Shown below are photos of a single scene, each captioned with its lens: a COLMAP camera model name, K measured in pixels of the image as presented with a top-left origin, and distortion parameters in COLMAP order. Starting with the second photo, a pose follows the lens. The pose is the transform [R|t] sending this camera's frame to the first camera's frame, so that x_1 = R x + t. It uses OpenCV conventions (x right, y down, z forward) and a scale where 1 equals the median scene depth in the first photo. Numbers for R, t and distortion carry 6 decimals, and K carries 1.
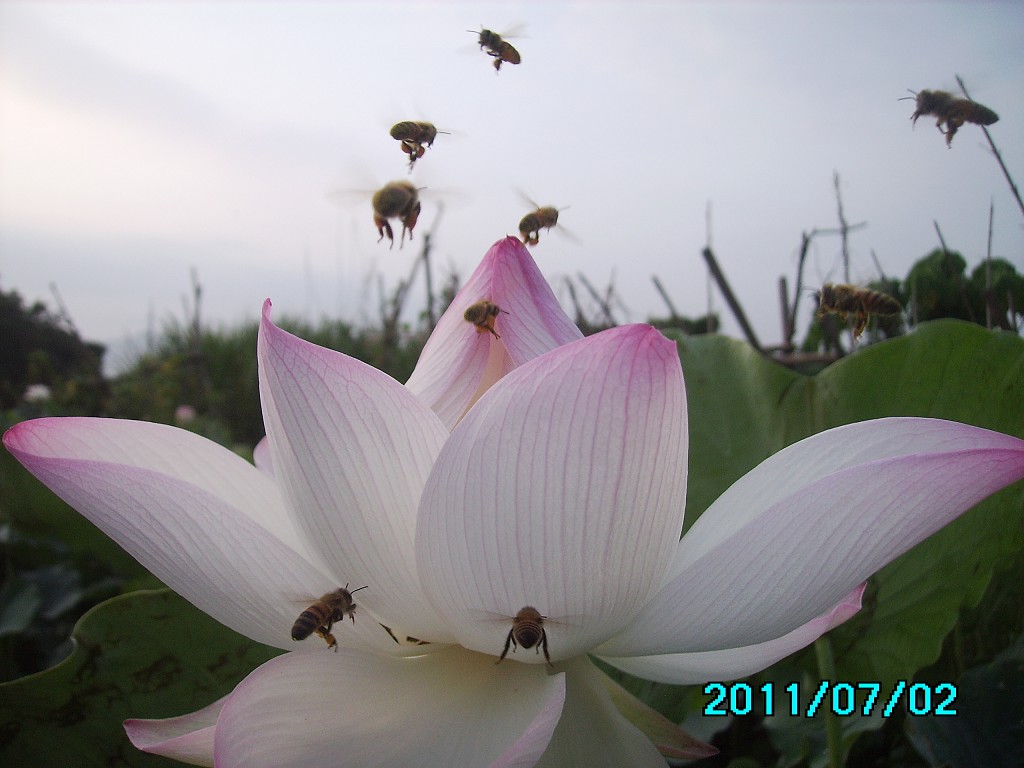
lens RADIAL K [[1147.5, 0, 512.0], [0, 1147.5, 384.0], [0, 0, 1]] dist [-0.098402, 0.046840]
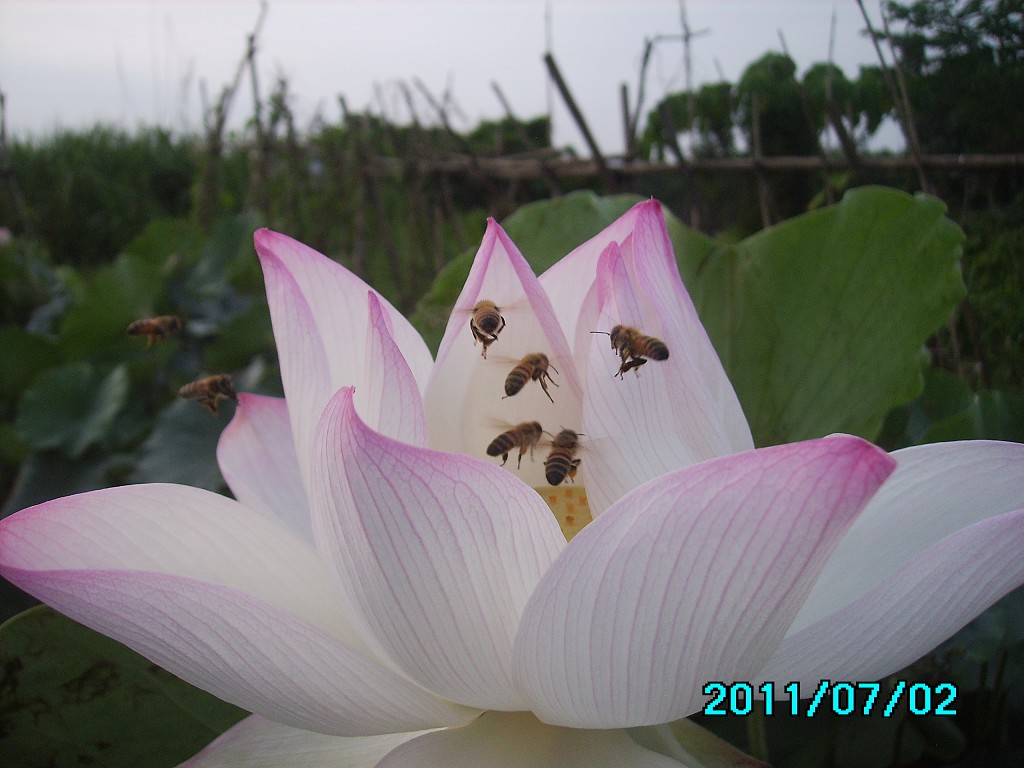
lens RADIAL K [[1144.7, 0, 509.8], [0, 1144.7, 337.9], [0, 0, 1]] dist [-0.047310, -0.053064]
pose [[0.985654, -0.031962, 0.165726, -0.216912], [0.006506, 0.988371, 0.151924, -0.205381], [-0.168655, -0.148666, 0.974399, 0.215423]]
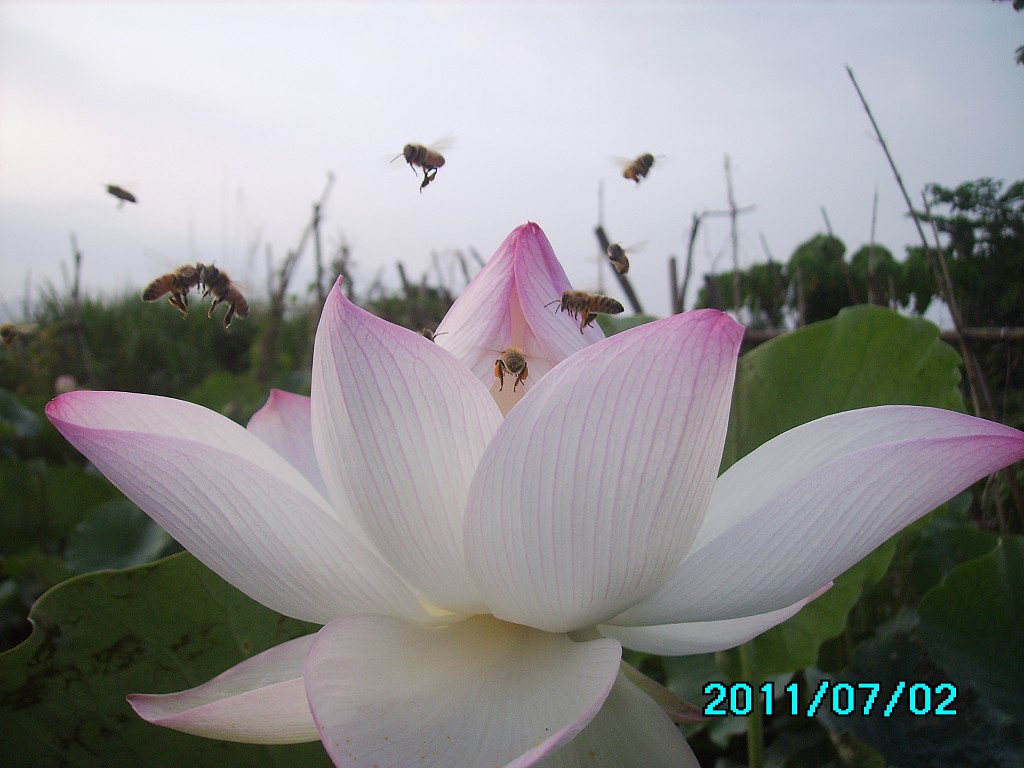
lens RADIAL K [[1164.2, 0, 524.0], [0, 1164.2, 330.6], [0, 0, 1]] dist [-0.027966, -0.118898]
pose [[0.991940, 0.018861, 0.125298, -0.164498], [-0.015757, 0.999545, -0.025713, -0.001642], [-0.125726, 0.023531, 0.991786, -0.051230]]
